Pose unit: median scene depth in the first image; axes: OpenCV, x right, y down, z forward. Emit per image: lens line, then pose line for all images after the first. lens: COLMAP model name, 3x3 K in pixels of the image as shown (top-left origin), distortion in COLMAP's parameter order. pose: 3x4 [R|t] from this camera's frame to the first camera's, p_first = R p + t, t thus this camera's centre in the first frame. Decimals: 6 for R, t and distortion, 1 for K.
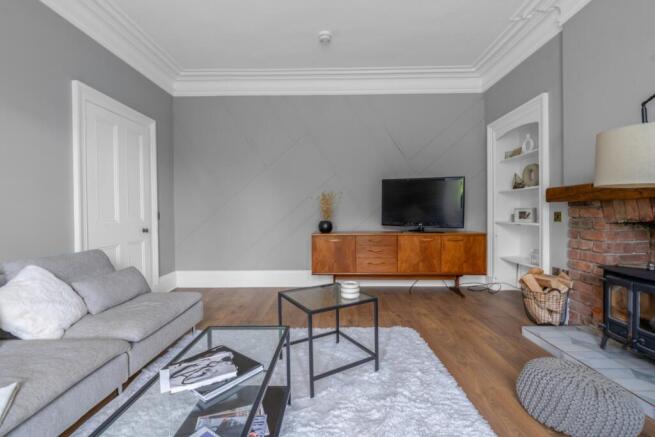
lens RADIAL K [[294.4, 0, 327.0], [0, 294.4, 213.5], [0, 0, 1]] dist [-0.005292, 0.001423]
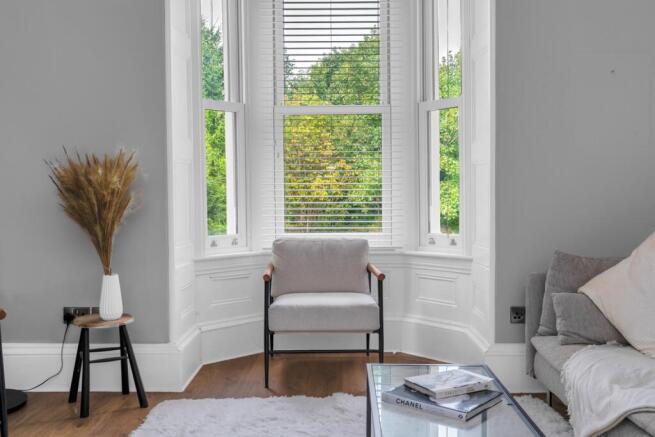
lens RADIAL K [[647.3, 0, 328.3], [0, 647.3, 196.8], [0, 0, 1]] dist [-0.006699, -0.002378]
pose [[-0.999919, 0.012279, 0.003384, -0.037755], [0.012303, 0.999899, 0.007152, -0.010864], [-0.003296, 0.007193, -0.999969, 1.208722]]
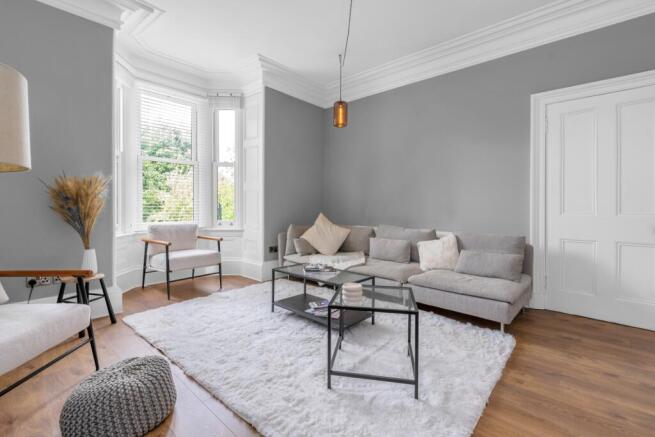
lens RADIAL K [[298.9, 0, 324.1], [0, 298.9, 206.4], [0, 0, 1]] dist [-0.001364, 0.000770]
pose [[-0.664595, 0.007845, -0.747163, 0.615137], [-0.003475, 0.999902, 0.013590, -0.008897], [0.747196, 0.011628, -0.664502, 1.157049]]
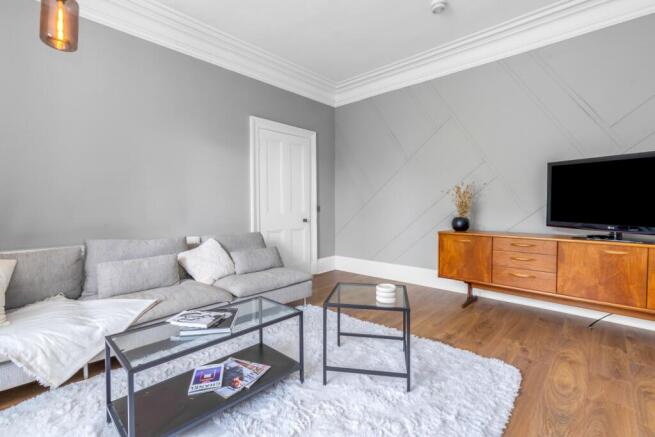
lens RADIAL K [[294.4, 0, 327.0], [0, 294.4, 213.5], [0, 0, 1]] dist [-0.005292, 0.001423]
pose [[0.741291, 0.023465, -0.670773, 0.411791], [-0.008758, 0.999642, 0.025291, -0.006395], [0.671126, -0.012874, 0.741231, 0.153542]]
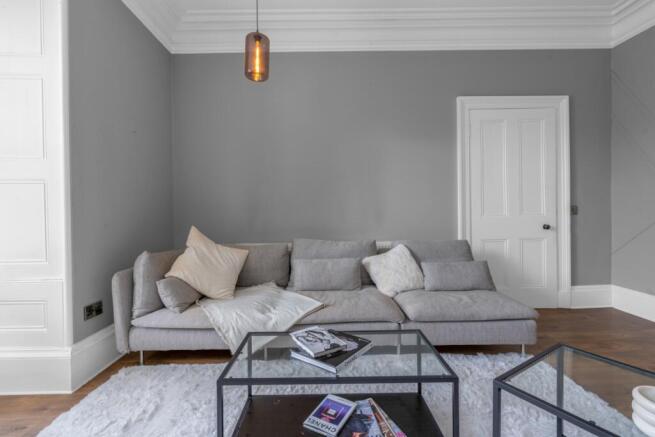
lens RADIAL K [[294.4, 0, 327.0], [0, 294.4, 213.5], [0, 0, 1]] dist [-0.005292, 0.001423]
pose [[0.025972, 0.020427, -0.999454, 0.326912], [0.006440, 0.999767, 0.020601, -0.006390], [0.999642, -0.006972, 0.025835, 0.421891]]
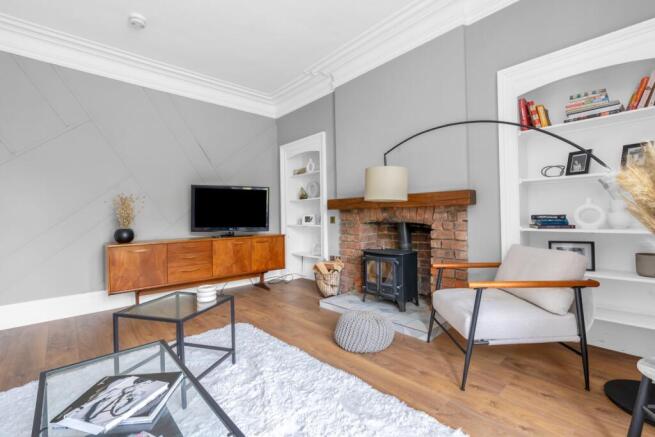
lens RADIAL K [[294.4, 0, 327.0], [0, 294.4, 213.5], [0, 0, 1]] dist [-0.005292, 0.001423]
pose [[0.724421, 0.001320, 0.689357, -0.242828], [0.013669, 0.999774, -0.016278, 0.003380], [-0.689222, 0.021215, 0.724239, -0.023621]]
